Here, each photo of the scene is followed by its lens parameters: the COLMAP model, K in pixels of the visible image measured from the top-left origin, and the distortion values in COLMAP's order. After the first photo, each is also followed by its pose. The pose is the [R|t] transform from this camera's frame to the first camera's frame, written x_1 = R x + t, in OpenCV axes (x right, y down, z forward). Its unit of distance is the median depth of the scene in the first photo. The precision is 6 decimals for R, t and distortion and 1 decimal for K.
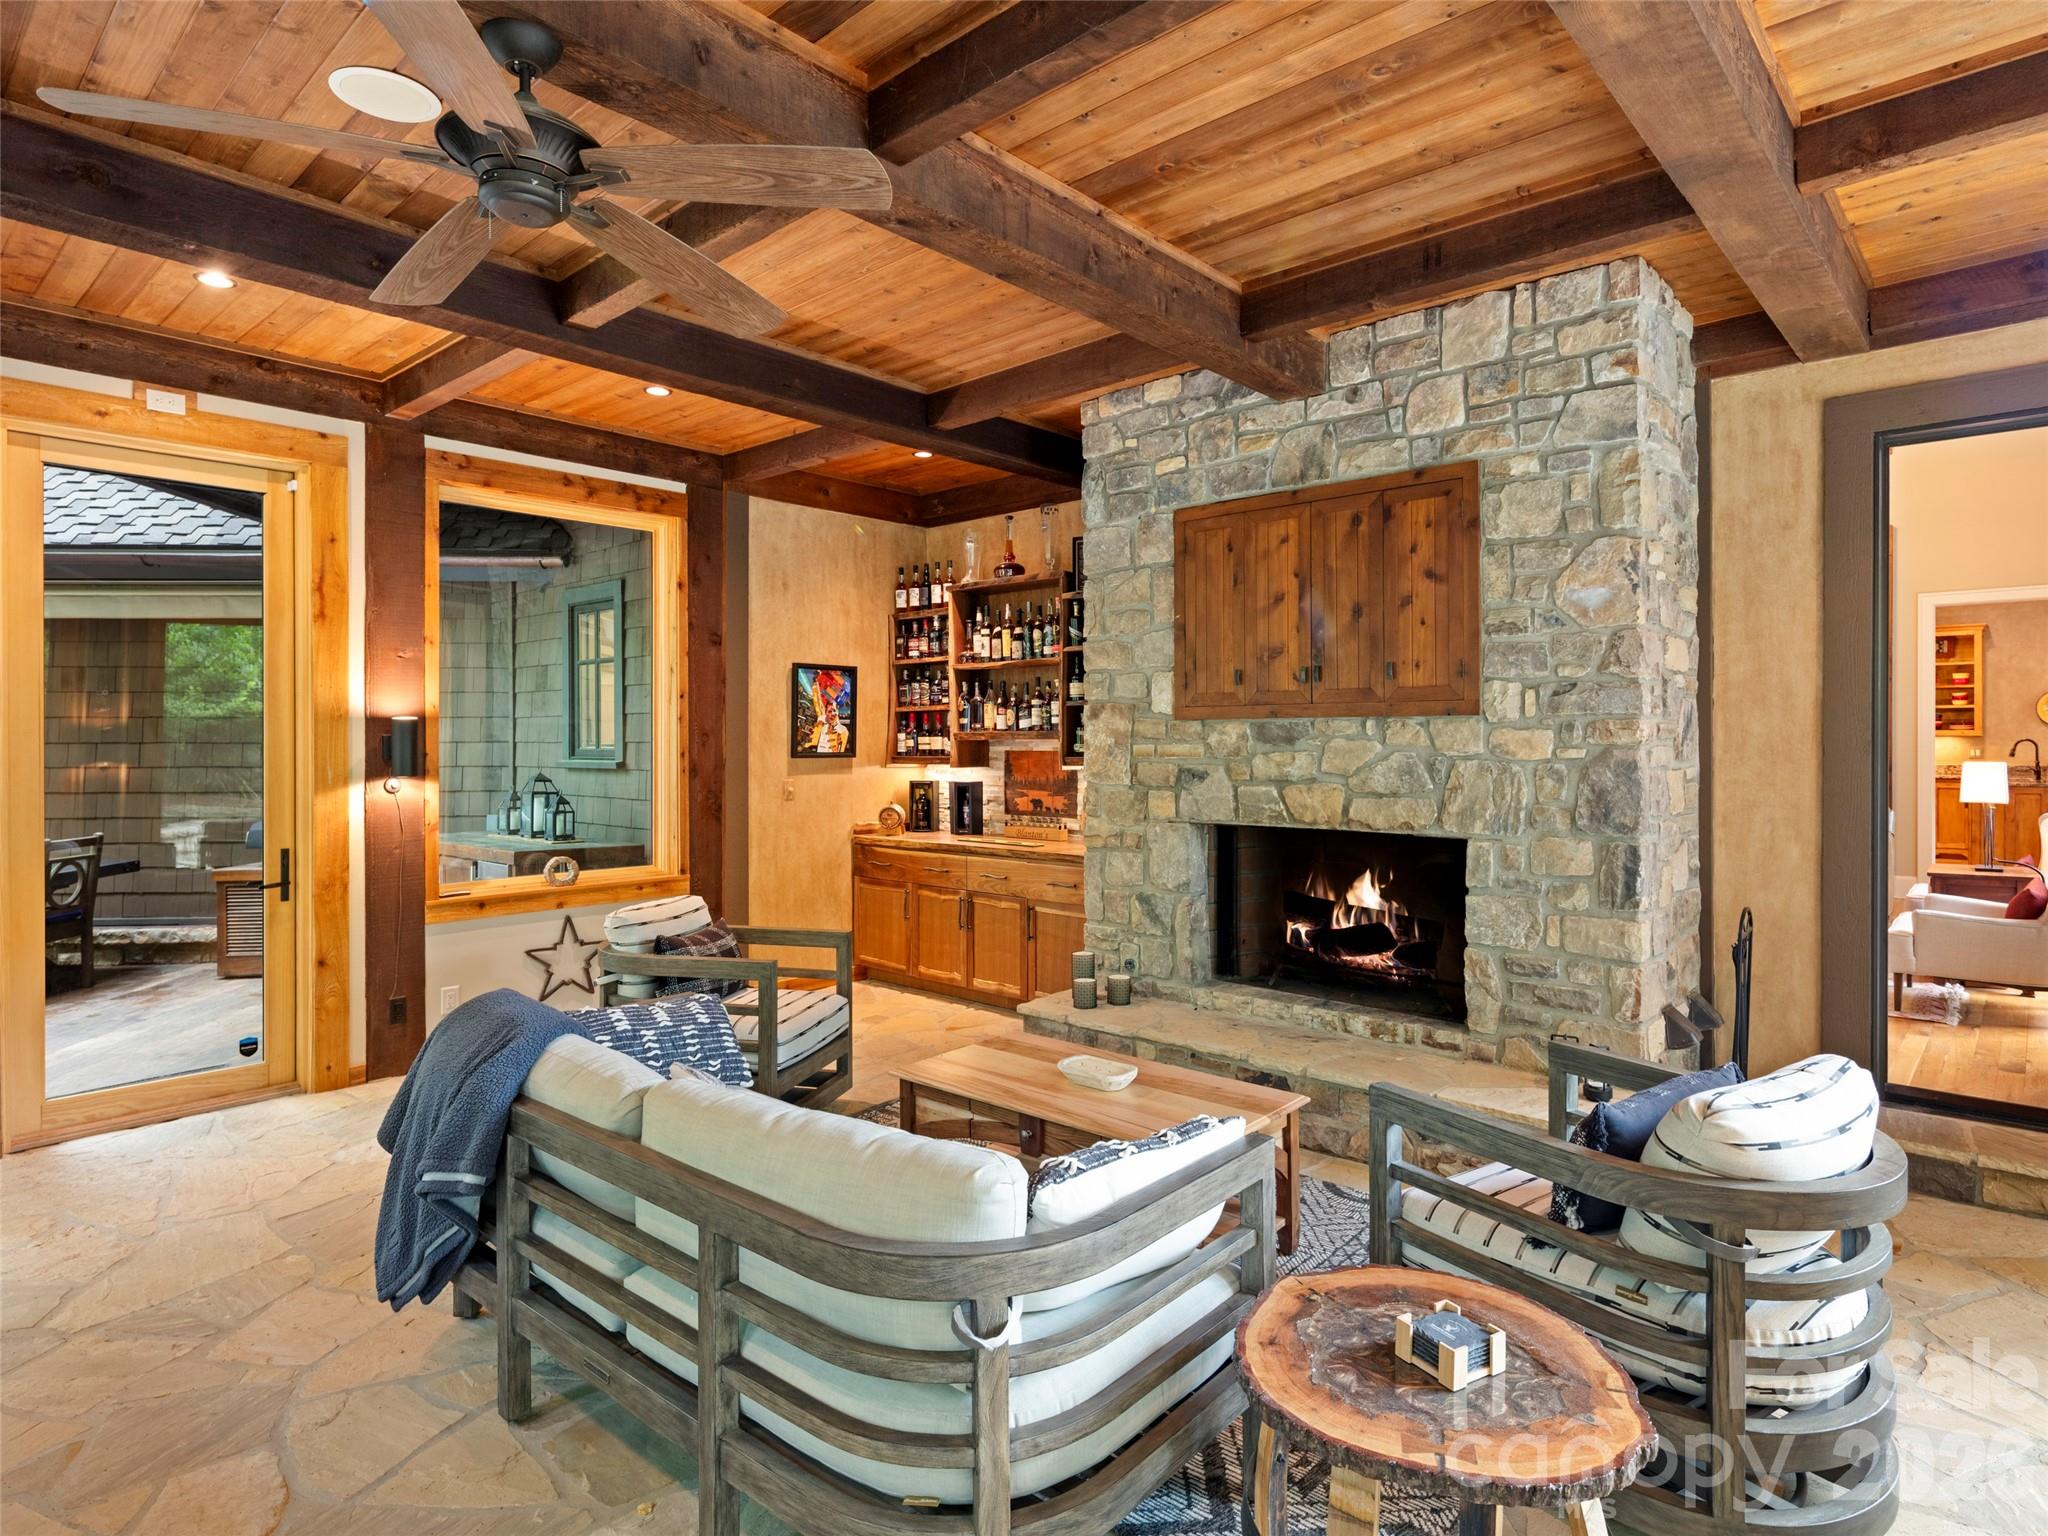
lens RADIAL K [[1135.2, 0, 1025.5], [0, 1135.2, 752.3], [0, 0, 1]] dist [-0.005673, 0.001582]
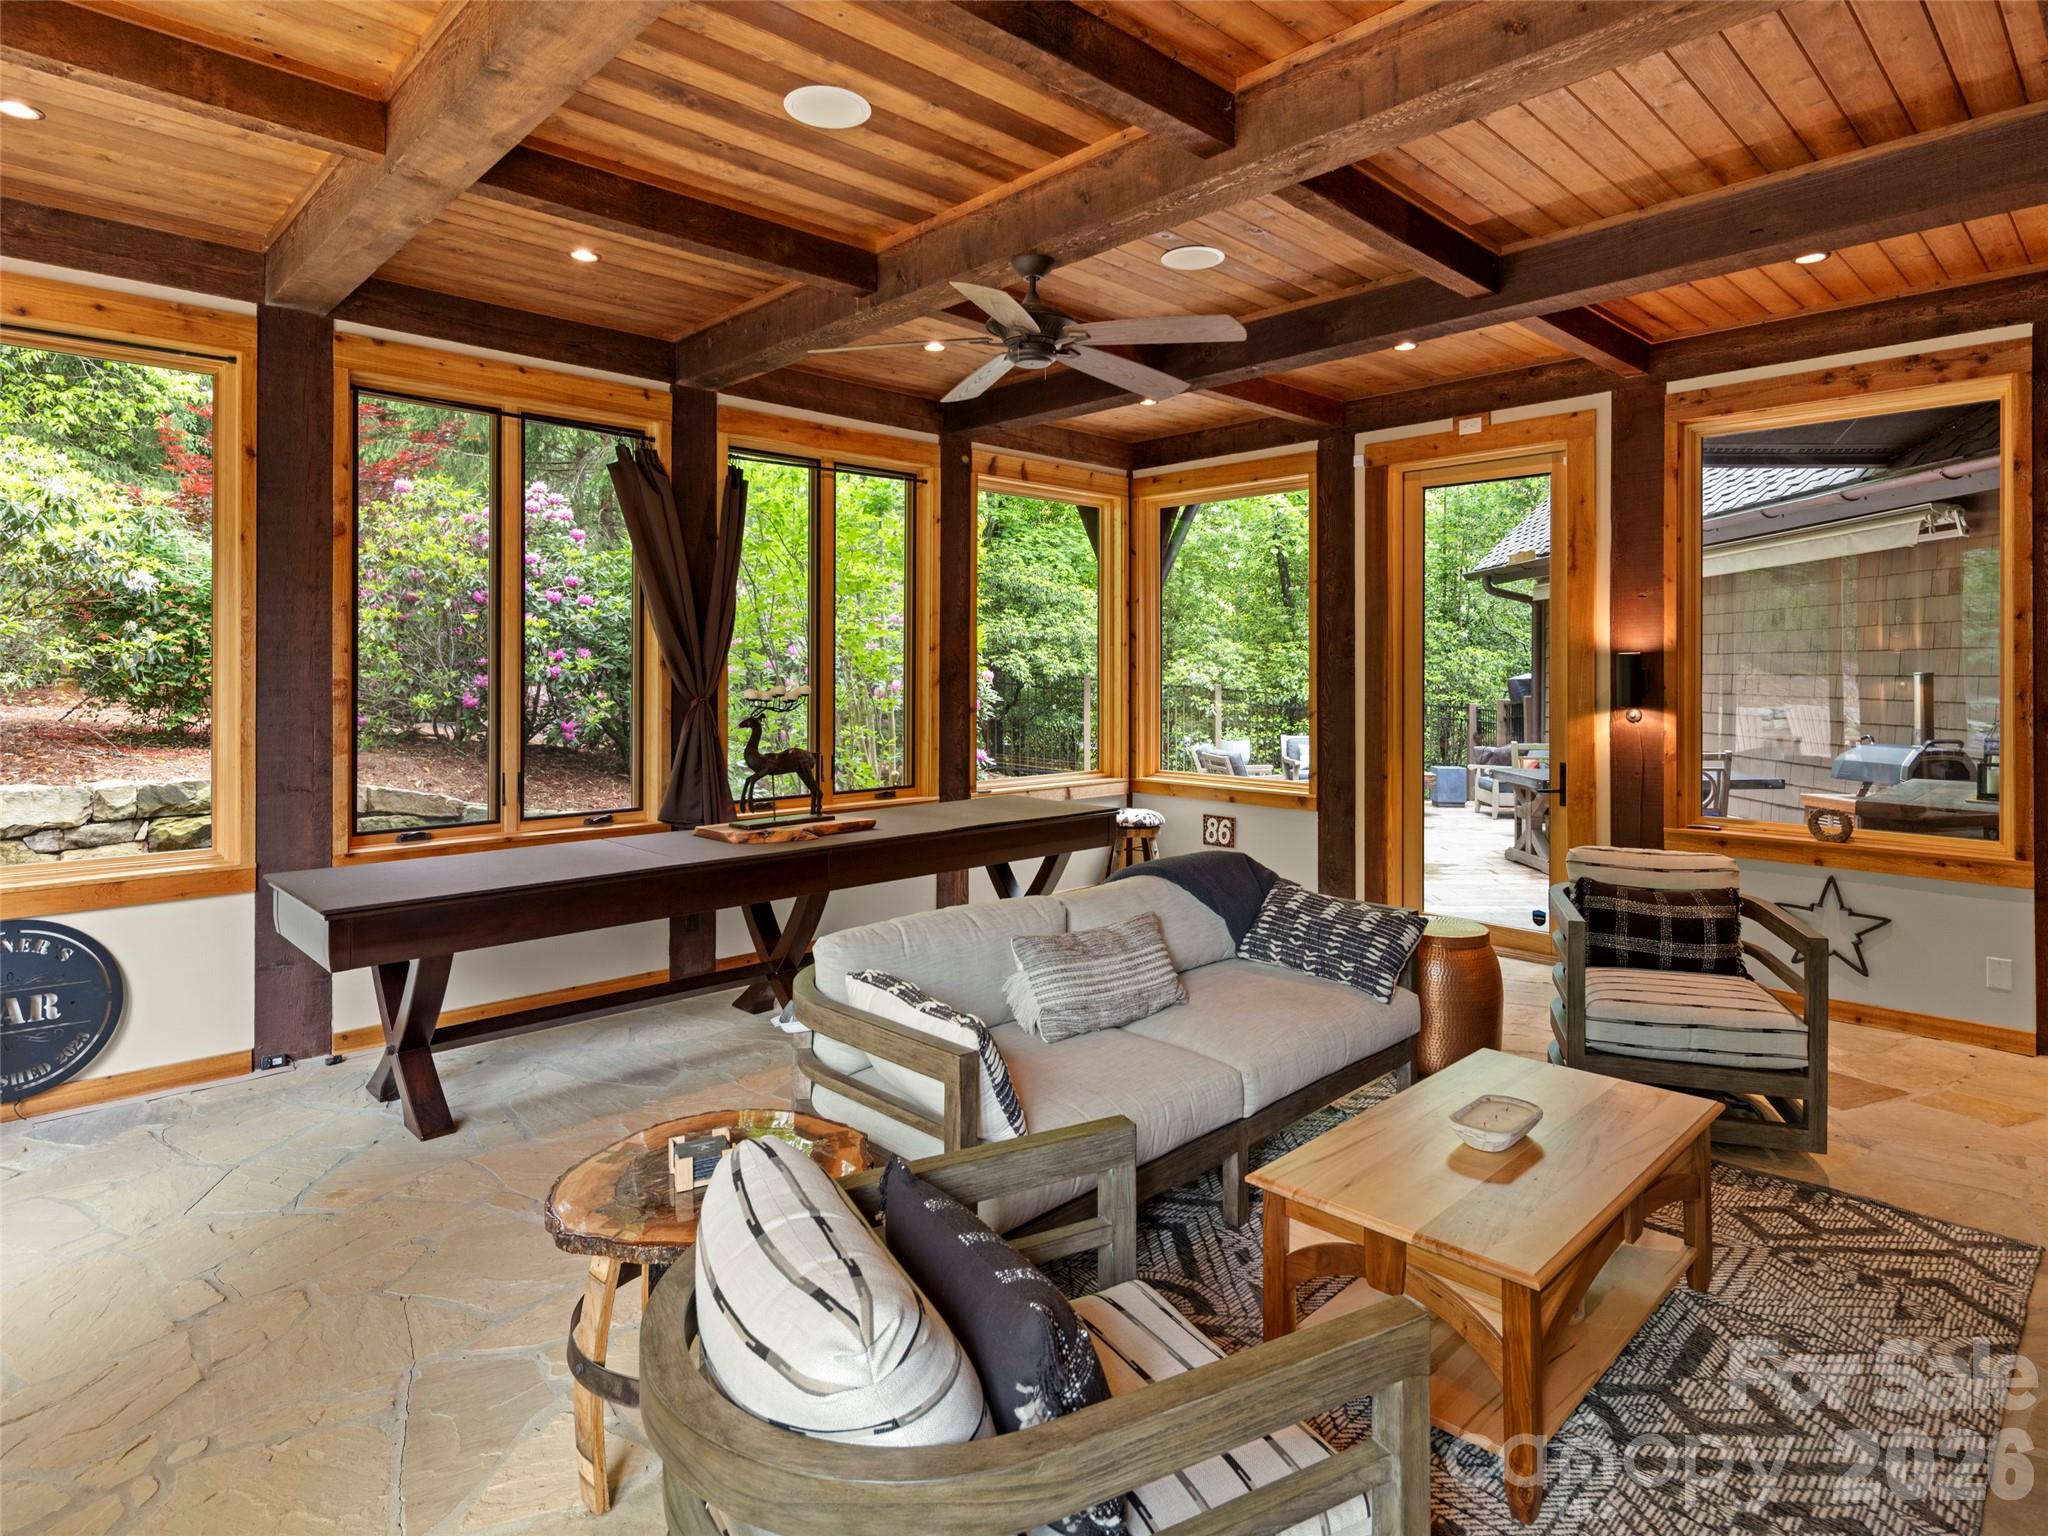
lens RADIAL K [[1135.2, 0, 1048.1], [0, 1135.2, 669.9], [0, 0, 1]] dist [-0.005673, 0.001582]
pose [[-0.069571, 0.002812, -0.997573, 0.575003], [-0.013446, 0.999903, 0.003757, -0.010755], [0.997486, 0.013675, -0.069527, 0.522509]]
